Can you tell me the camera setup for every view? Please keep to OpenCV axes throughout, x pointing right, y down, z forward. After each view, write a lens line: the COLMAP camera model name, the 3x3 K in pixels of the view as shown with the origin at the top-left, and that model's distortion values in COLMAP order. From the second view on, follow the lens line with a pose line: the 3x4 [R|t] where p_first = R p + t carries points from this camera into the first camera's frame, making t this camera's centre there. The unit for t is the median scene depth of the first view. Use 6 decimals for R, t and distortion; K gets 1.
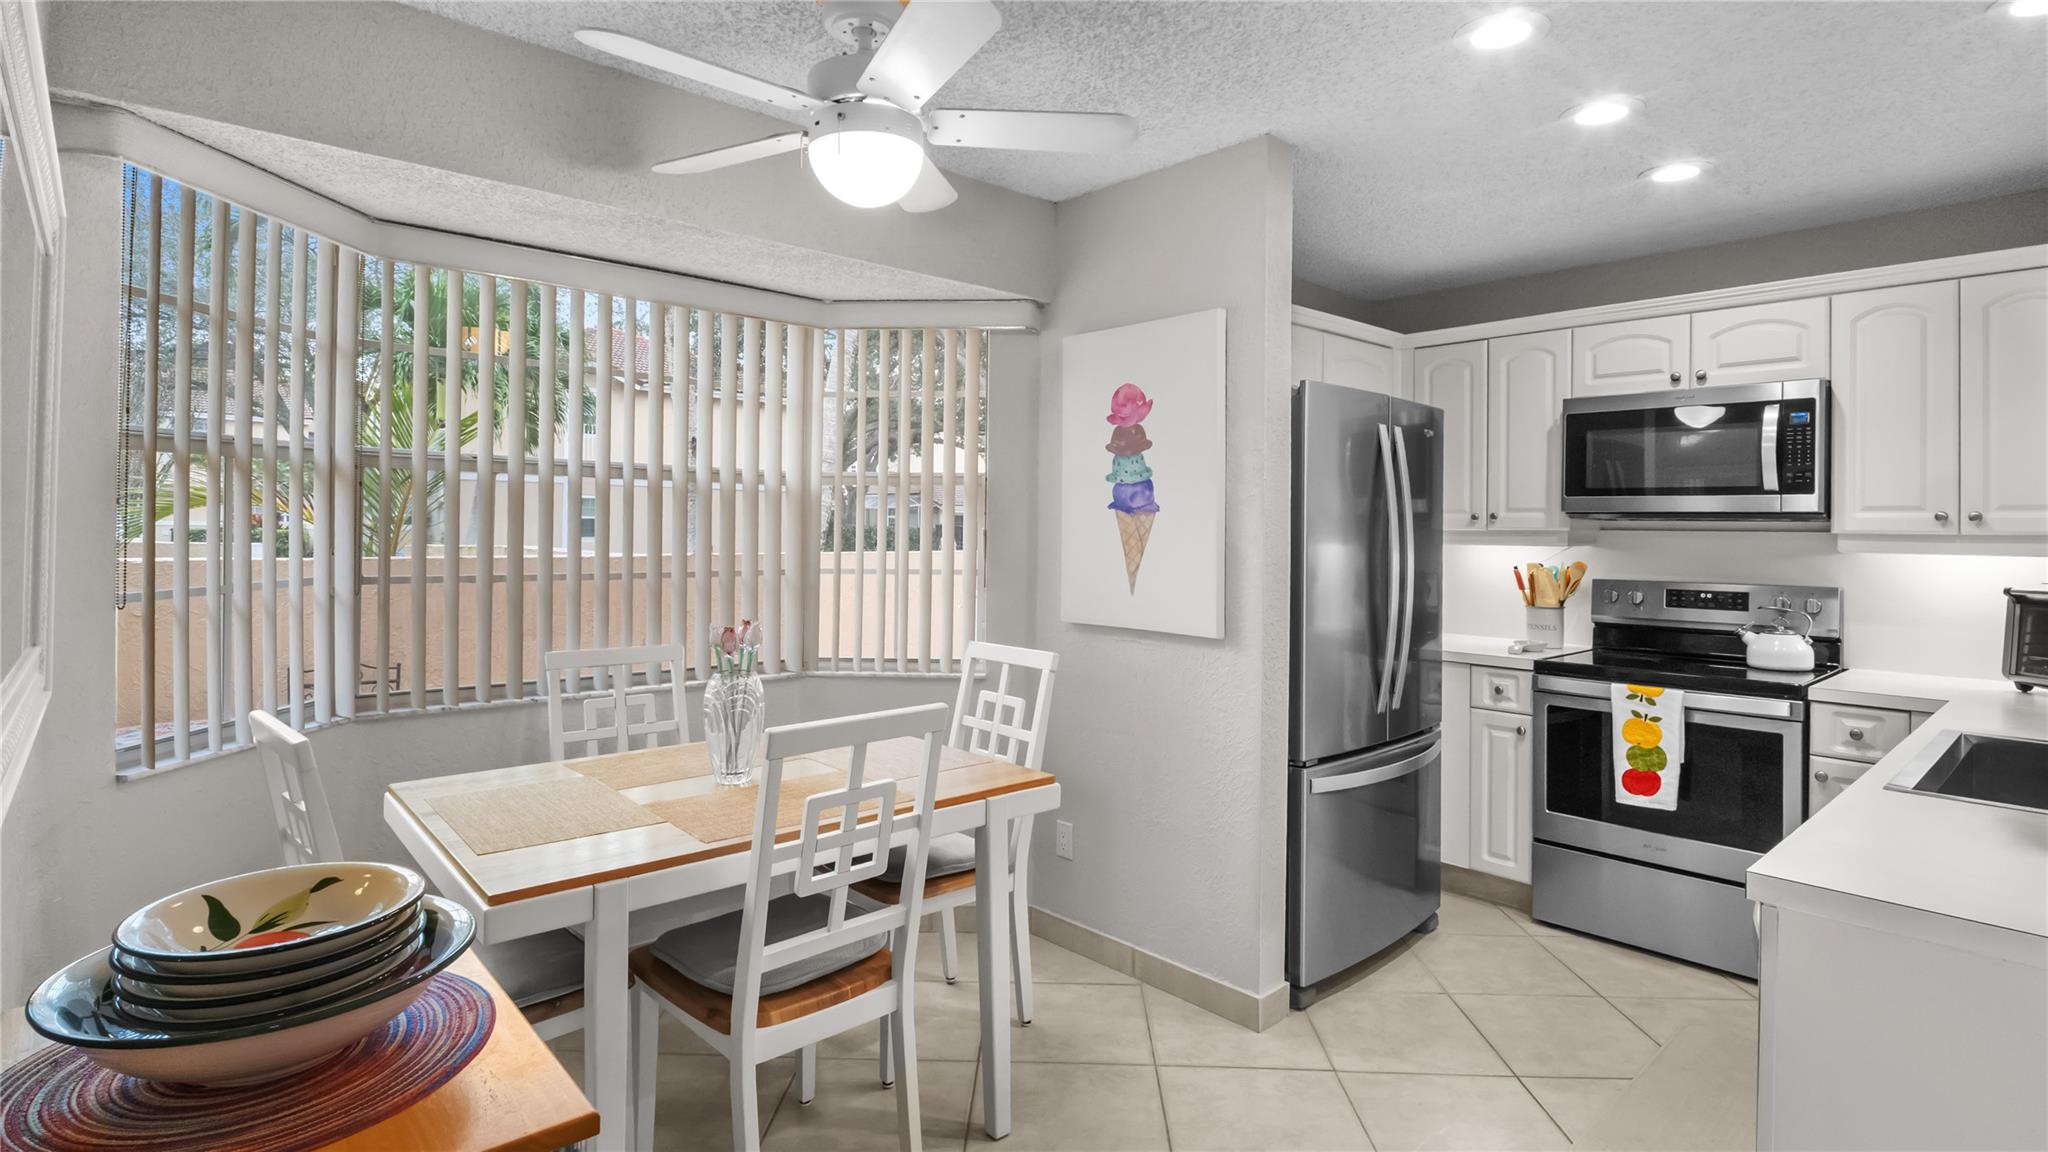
lens RADIAL K [[973.6, 0, 1010.6], [0, 973.6, 526.5], [0, 0, 1]] dist [-0.000340, -0.001588]
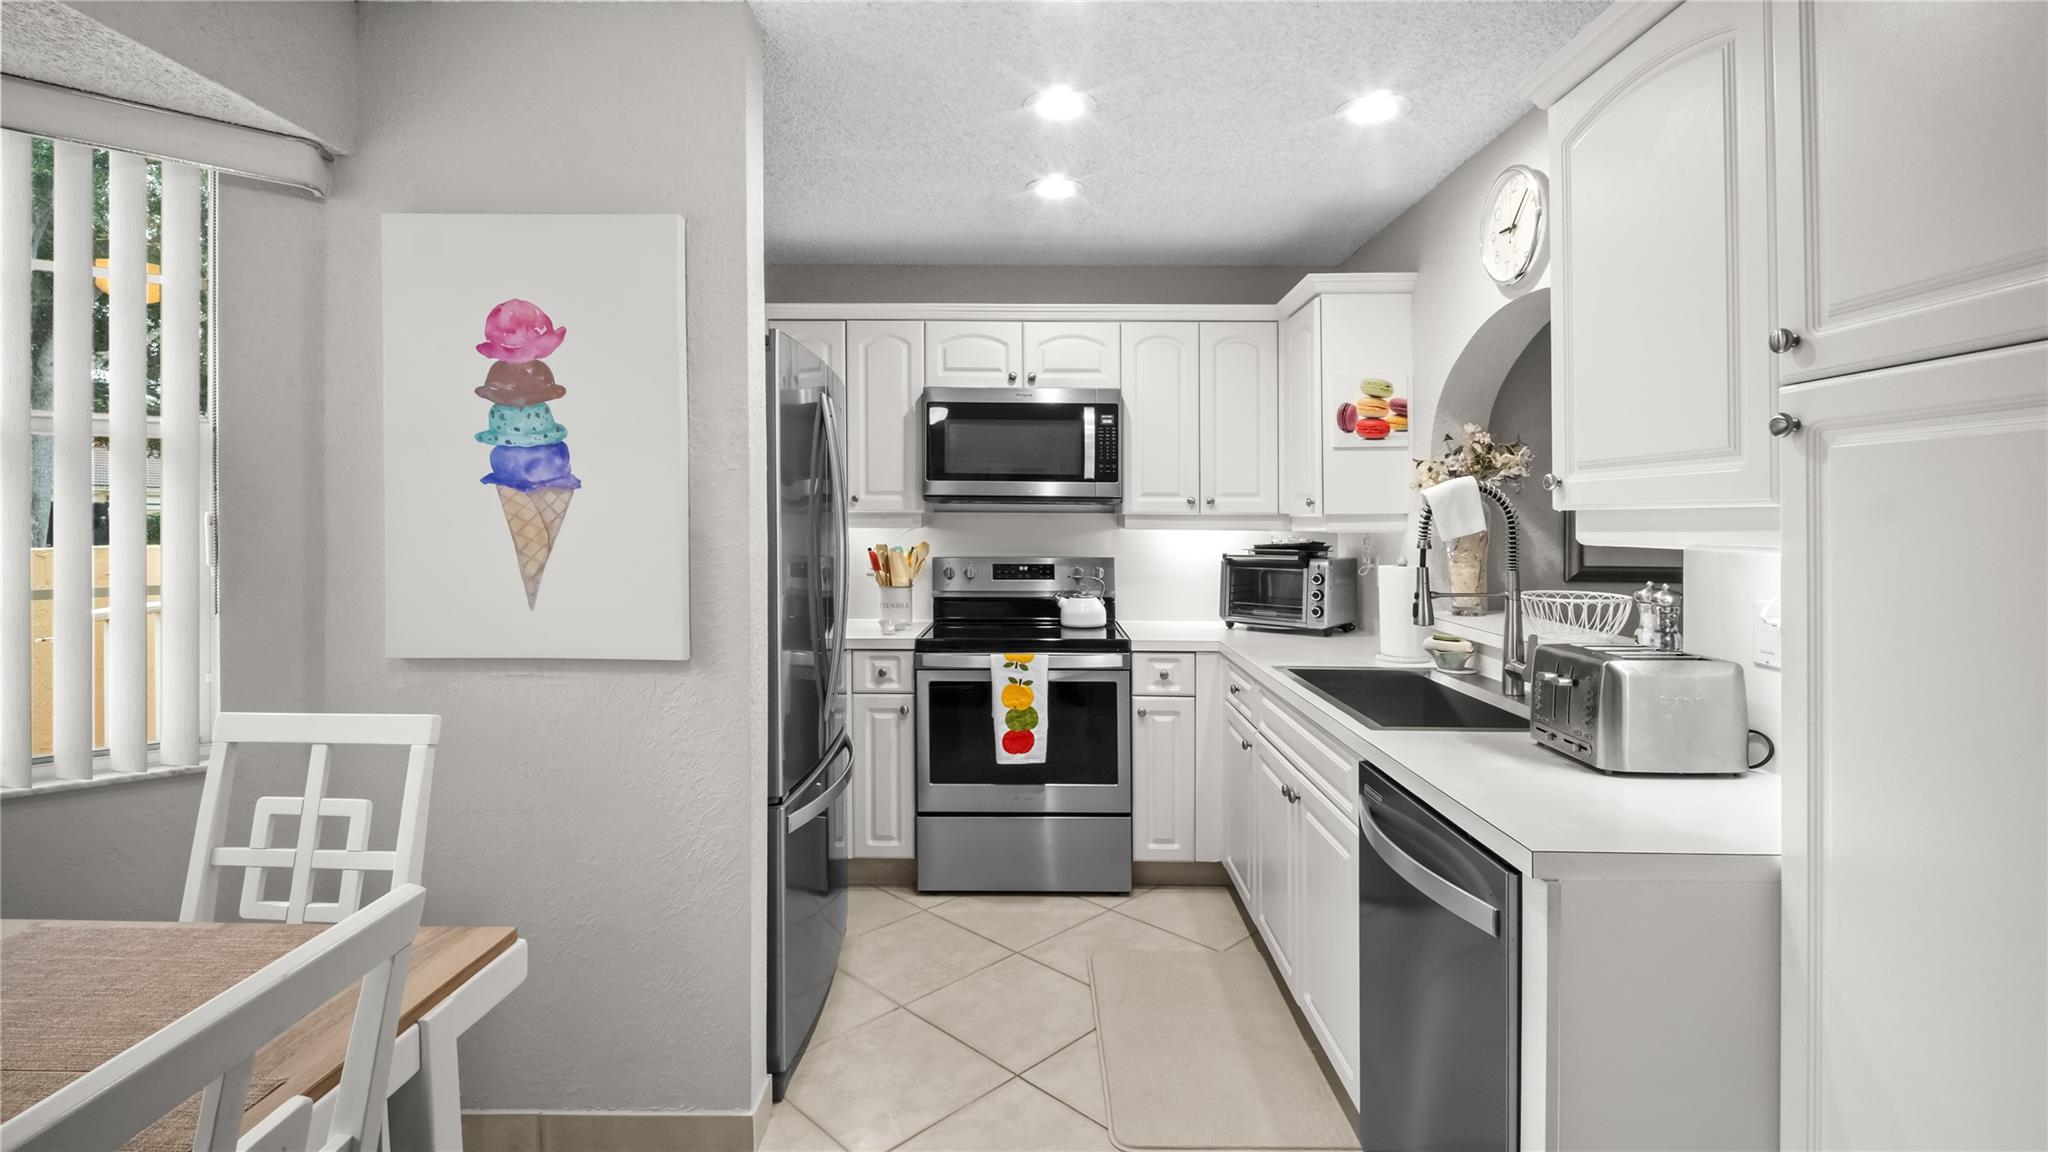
lens RADIAL K [[935.2, 0, 1037.8], [0, 935.2, 525.0], [0, 0, 1]] dist [-0.008479, -0.001788]
pose [[0.674569, -0.013797, 0.738083, -0.111969], [0.001058, 0.999842, 0.017723, -0.000413], [-0.738211, -0.011174, 0.674477, 0.275776]]
